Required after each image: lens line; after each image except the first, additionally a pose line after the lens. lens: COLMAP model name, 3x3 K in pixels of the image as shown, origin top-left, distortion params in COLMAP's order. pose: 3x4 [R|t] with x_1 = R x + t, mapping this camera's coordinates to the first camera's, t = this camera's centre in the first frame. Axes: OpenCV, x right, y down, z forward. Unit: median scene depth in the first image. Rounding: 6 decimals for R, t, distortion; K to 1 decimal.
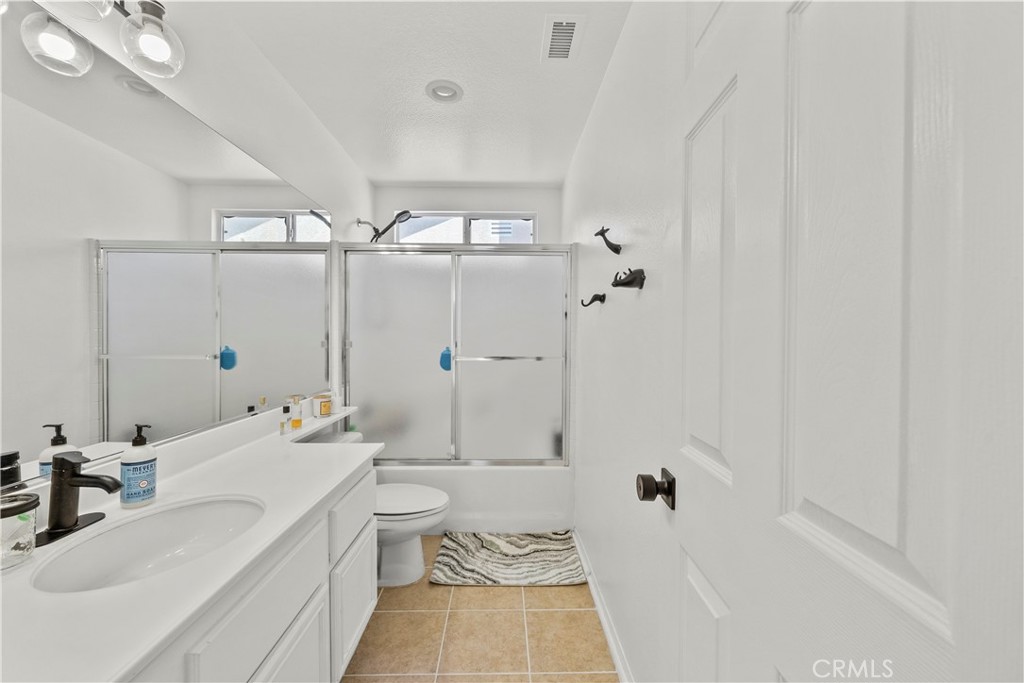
lens RADIAL K [[406.6, 0, 520.0], [0, 406.6, 338.3], [0, 0, 1]] dist [-0.003438, 0.000289]
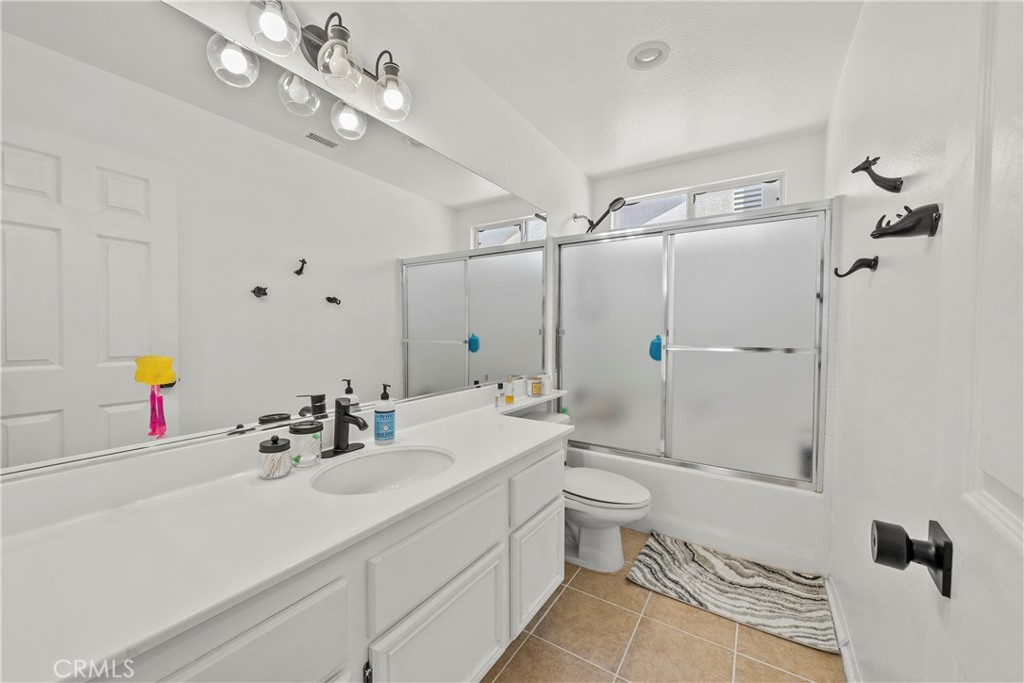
lens RADIAL K [[395.2, 0, 506.8], [0, 395.2, 339.9], [0, 0, 1]] dist [-0.002187, -0.000476]
pose [[0.818206, 0.011207, -0.574816, 0.078134], [-0.001242, 0.999842, 0.017726, 0.021513], [0.574924, -0.013790, 0.818091, 0.082059]]
